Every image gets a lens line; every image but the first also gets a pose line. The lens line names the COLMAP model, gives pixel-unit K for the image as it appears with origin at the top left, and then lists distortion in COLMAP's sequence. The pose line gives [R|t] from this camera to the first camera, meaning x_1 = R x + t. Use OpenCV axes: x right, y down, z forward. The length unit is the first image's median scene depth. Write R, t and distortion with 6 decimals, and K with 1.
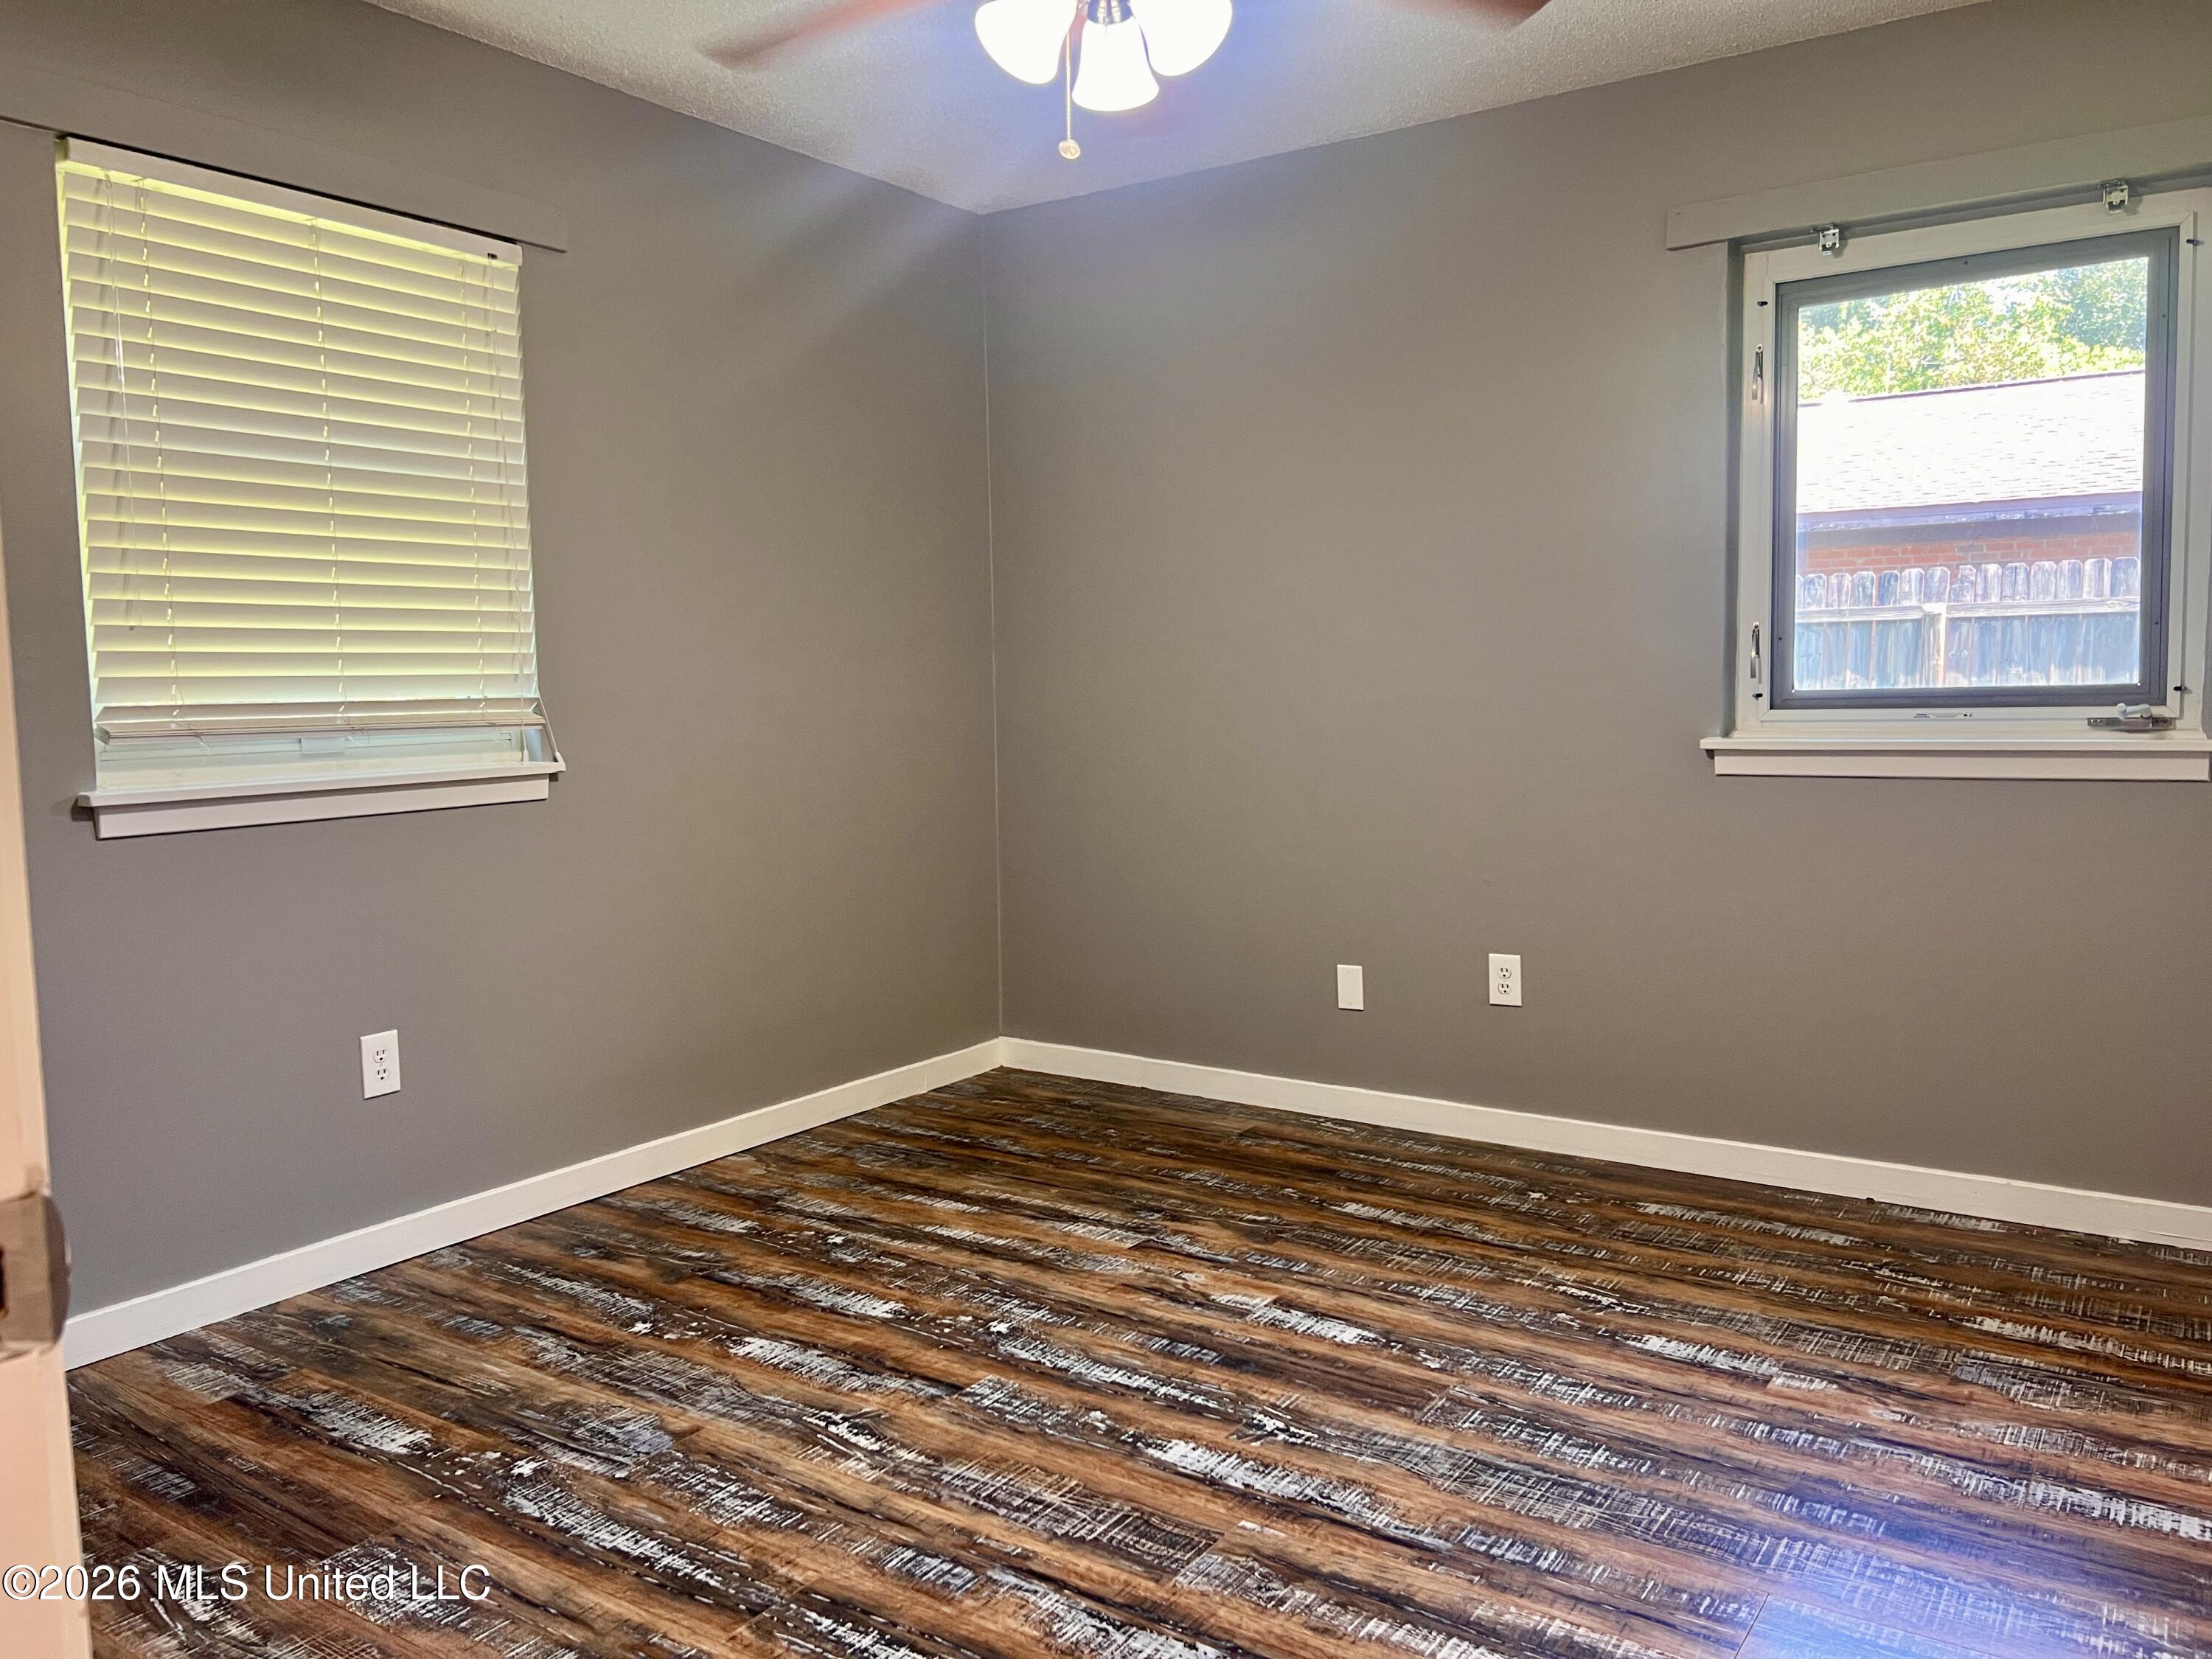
lens RADIAL K [[1683.9, 0, 1085.8], [0, 1683.9, 819.5], [0, 0, 1]] dist [0.045016, -0.036154]
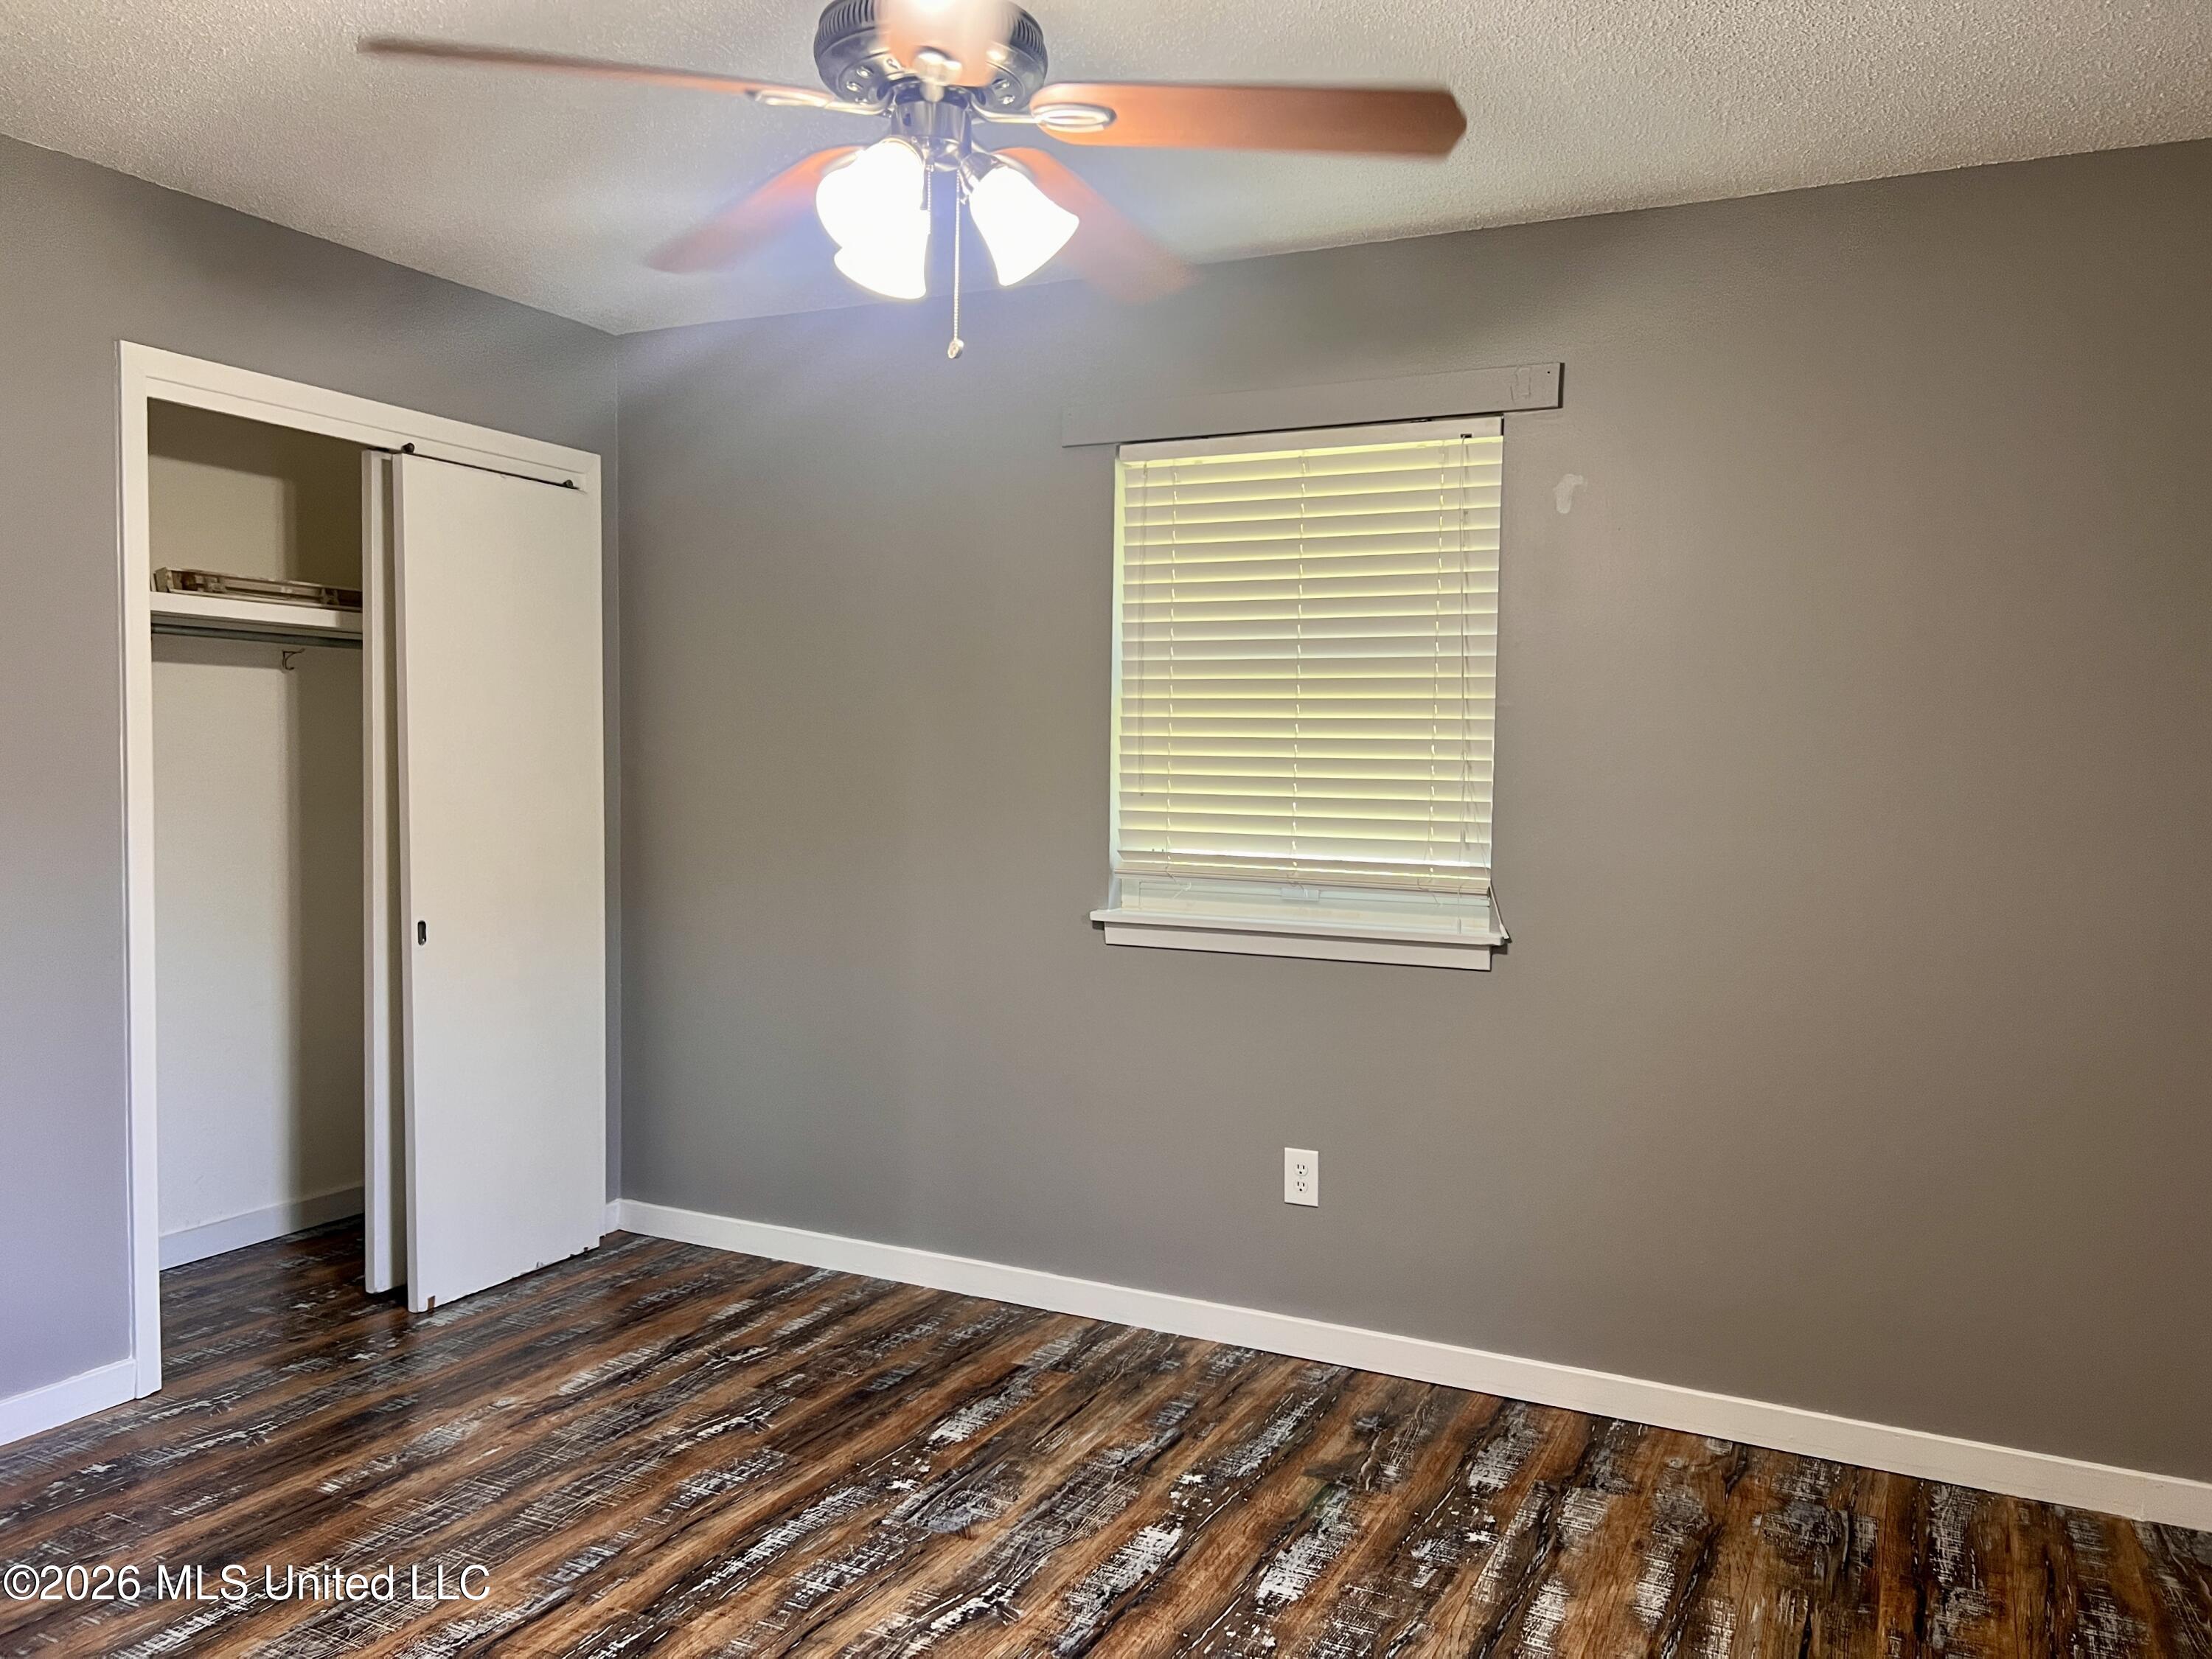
lens RADIAL K [[1683.9, 0, 1095.8], [0, 1683.9, 828.7], [0, 0, 1]] dist [0.045016, -0.036154]
pose [[0.134668, 0.067398, -0.988596, 0.716424], [-0.098324, 0.993669, 0.054350, -0.145837], [0.986000, 0.089883, 0.140442, 0.737735]]
